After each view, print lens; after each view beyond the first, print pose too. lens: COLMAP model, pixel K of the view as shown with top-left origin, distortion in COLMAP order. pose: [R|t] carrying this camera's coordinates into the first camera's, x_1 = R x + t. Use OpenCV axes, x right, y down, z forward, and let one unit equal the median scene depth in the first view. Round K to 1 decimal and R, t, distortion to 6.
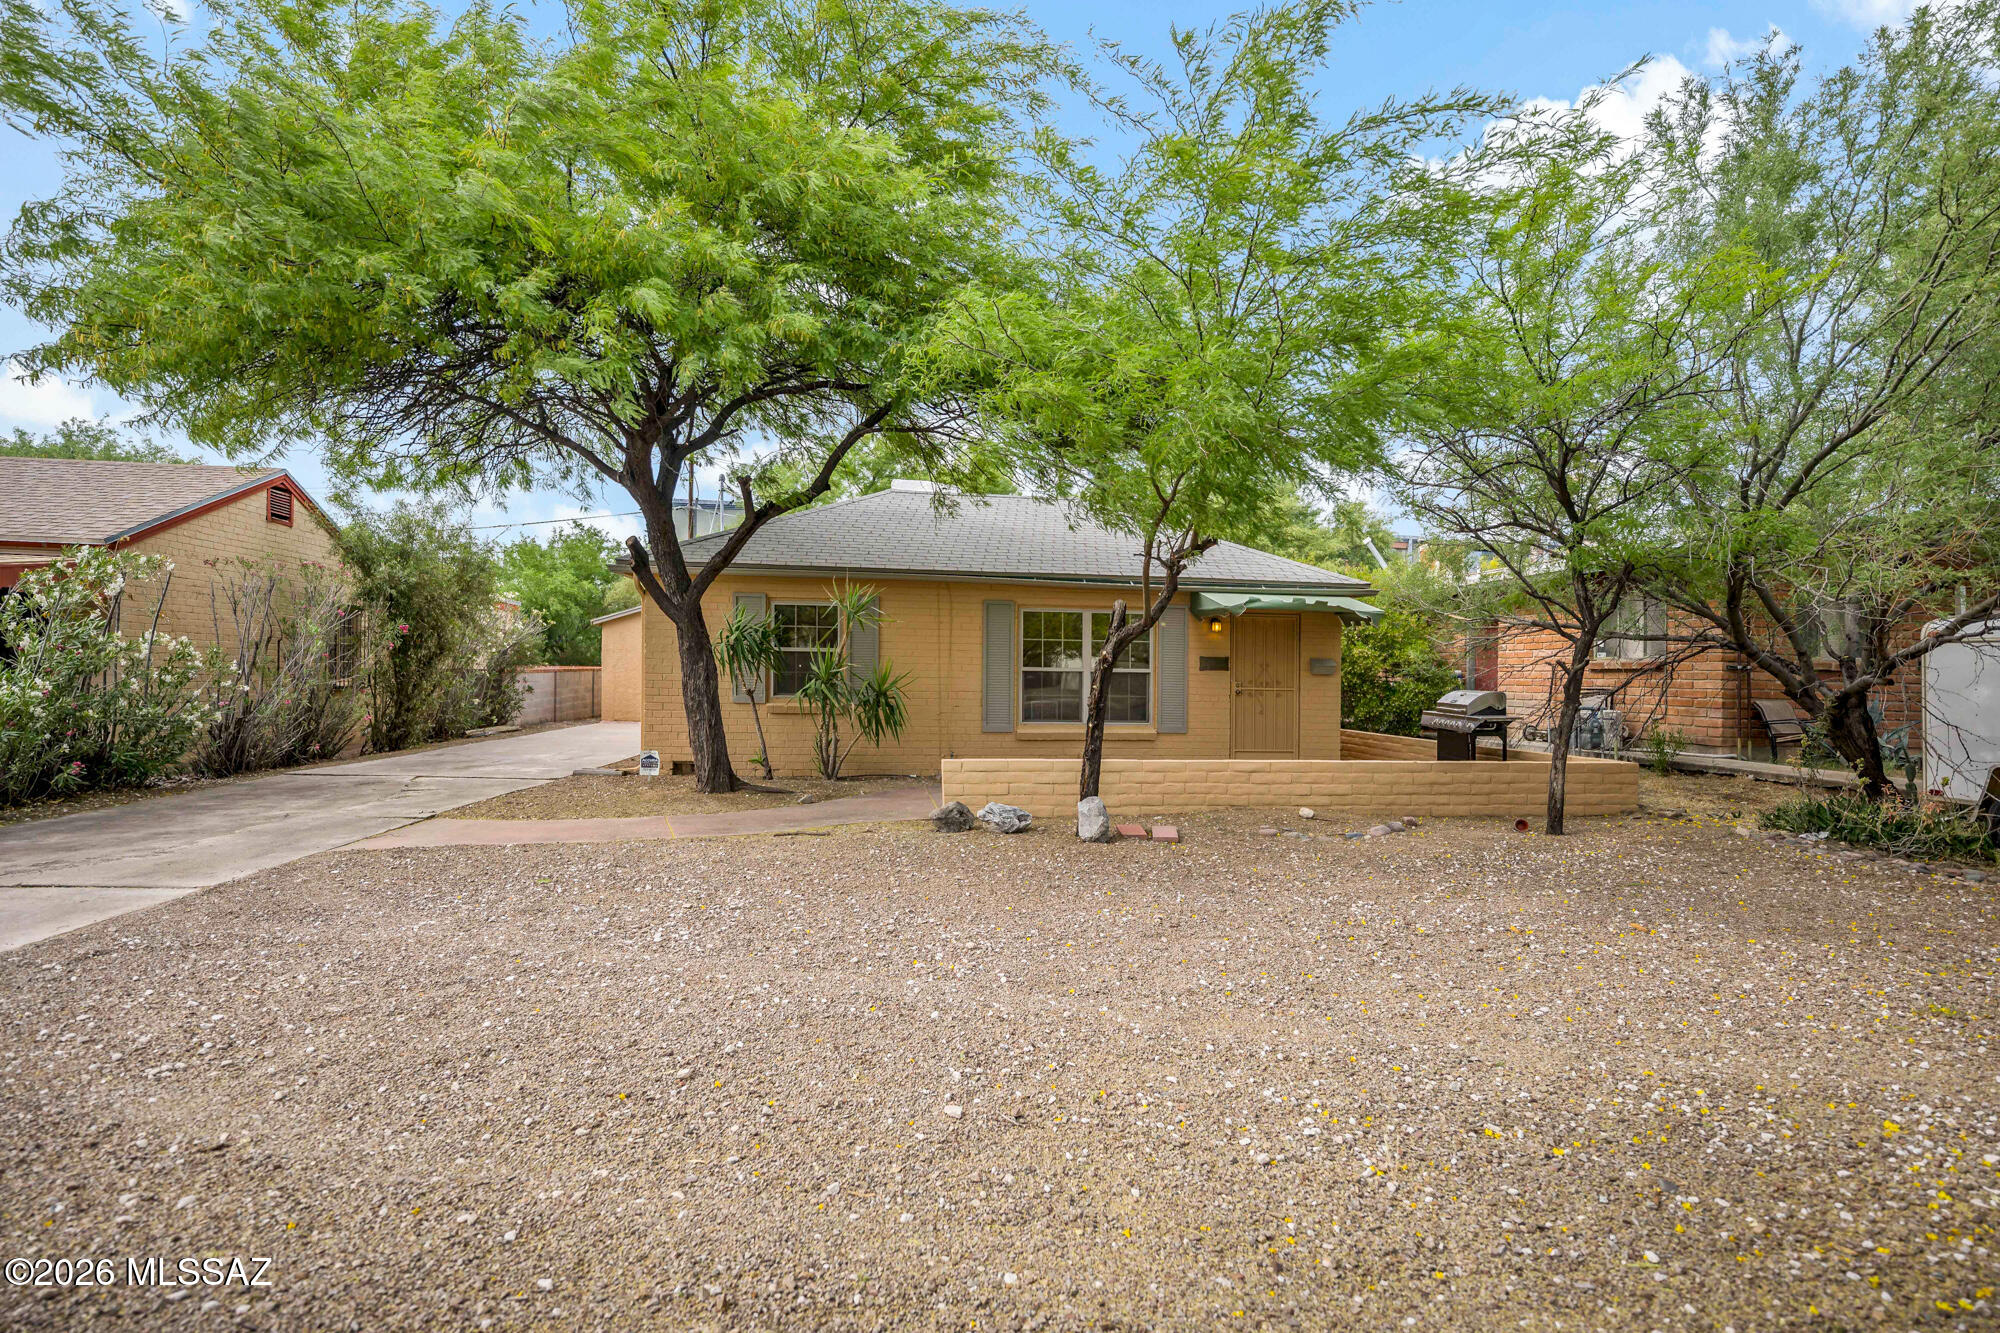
lens RADIAL K [[924.2, 0, 1000.0], [0, 924.2, 666.5], [0, 0, 1]] dist [0.000028, -0.000001]
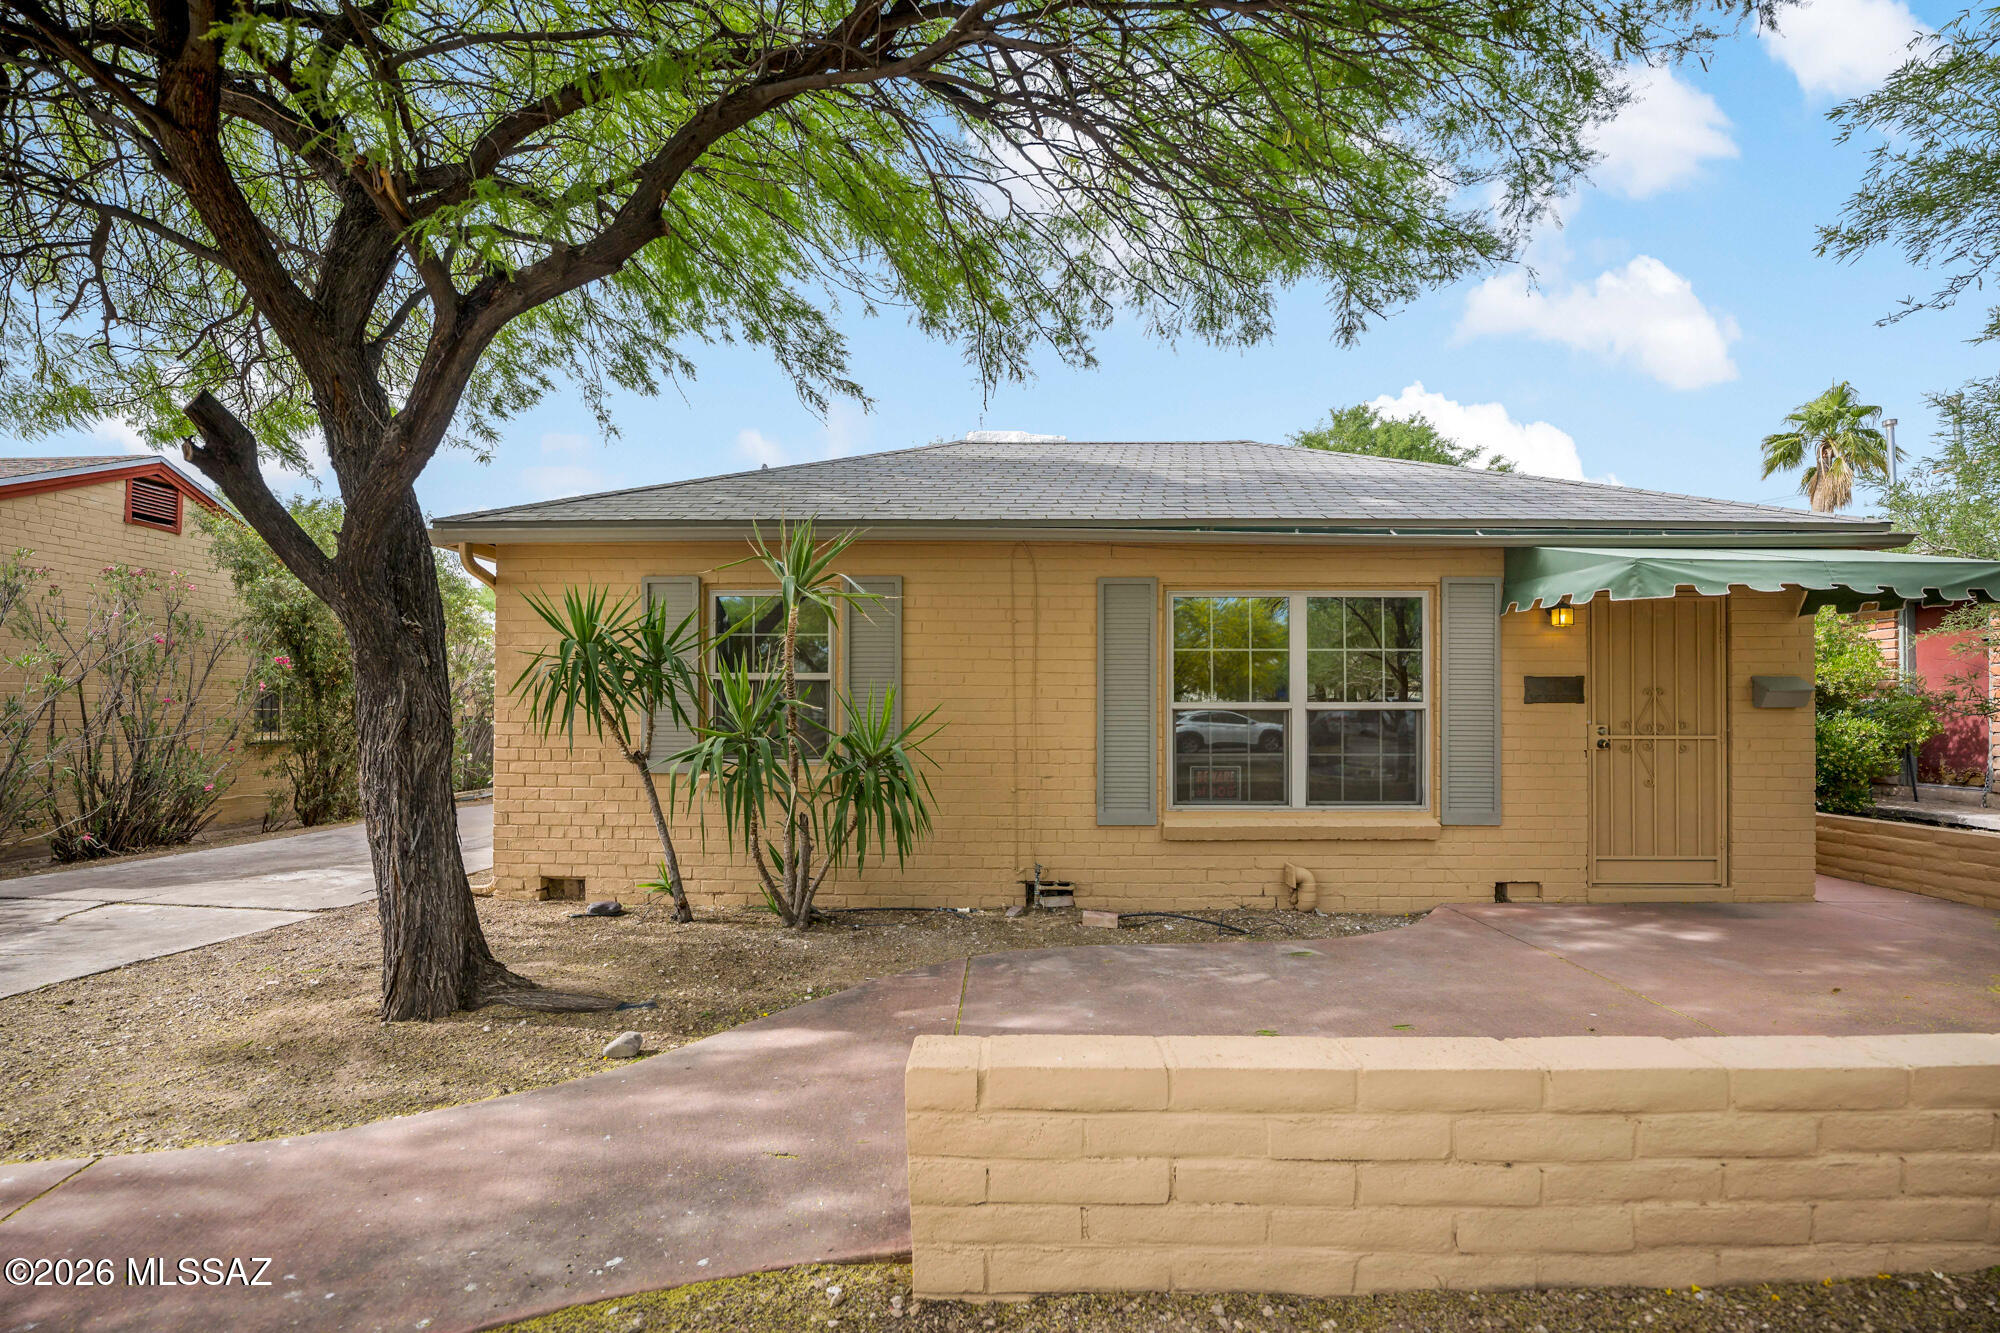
lens RADIAL K [[825.6, 0, 999.5], [0, 825.6, 721.7], [0, 0, 1]] dist [0.000542, 0.000054]
pose [[0.982878, -0.013152, -0.183788, 0.012857], [0.015912, 0.999782, 0.013552, 0.003734], [0.183569, -0.016244, 0.982873, 0.493373]]
